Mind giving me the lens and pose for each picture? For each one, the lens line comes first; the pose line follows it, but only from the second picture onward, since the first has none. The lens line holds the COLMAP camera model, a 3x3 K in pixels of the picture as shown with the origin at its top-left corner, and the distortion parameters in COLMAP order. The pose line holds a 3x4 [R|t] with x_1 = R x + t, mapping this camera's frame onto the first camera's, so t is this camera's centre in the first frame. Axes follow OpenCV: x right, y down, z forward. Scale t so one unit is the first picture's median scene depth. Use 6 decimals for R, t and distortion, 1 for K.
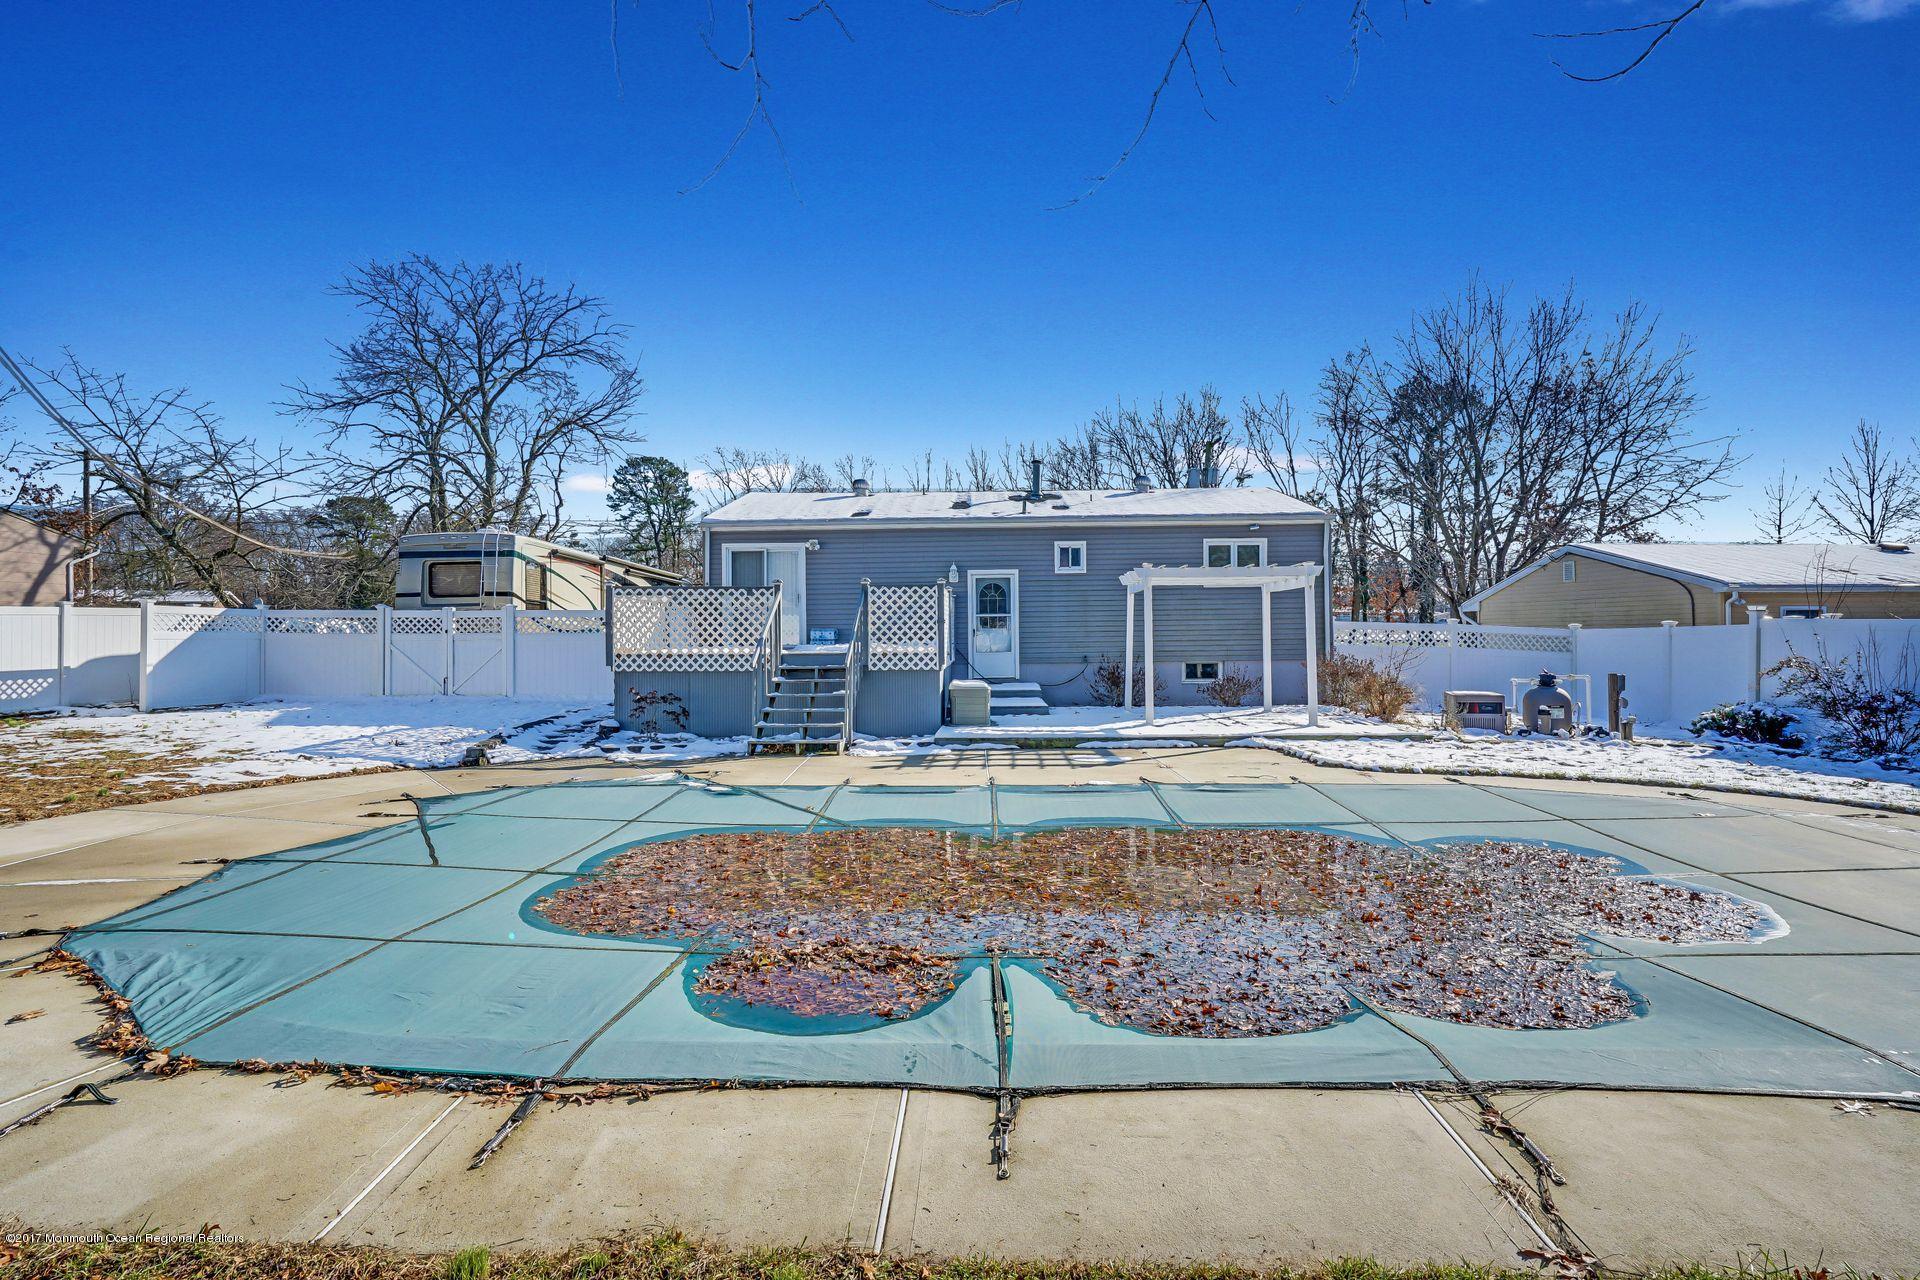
lens RADIAL K [[983.7, 0, 960.5], [0, 983.7, 638.0], [0, 0, 1]] dist [-0.000833, -0.000009]
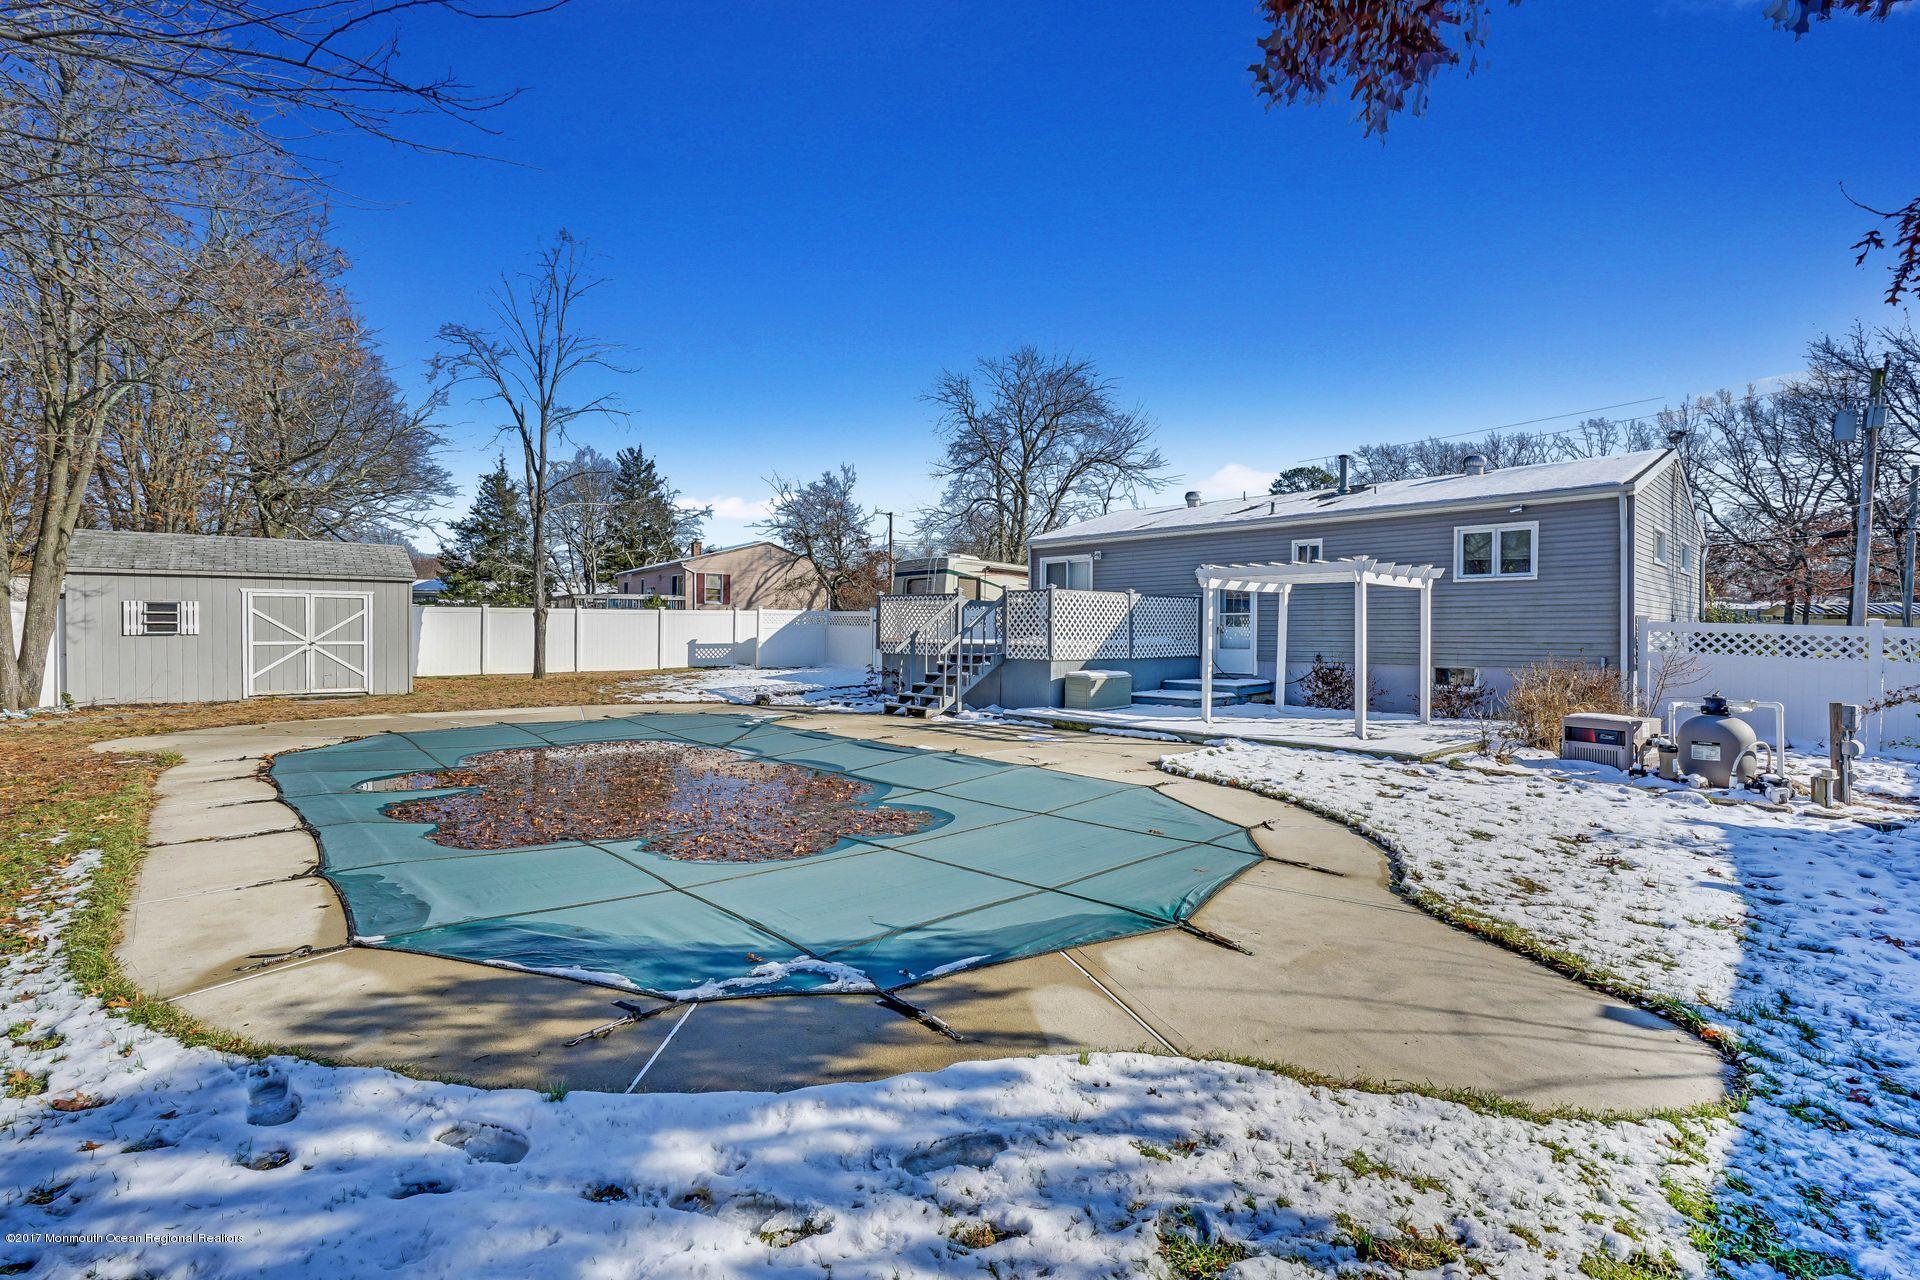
lens RADIAL K [[895.2, 0, 964.4], [0, 895.2, 635.7], [0, 0, 1]] dist [-0.008616, 0.001316]
pose [[0.689979, 0.016114, -0.723650, 0.530157], [-0.013471, 0.999865, 0.009420, -0.004770], [0.723704, 0.003249, 0.690103, 0.129181]]
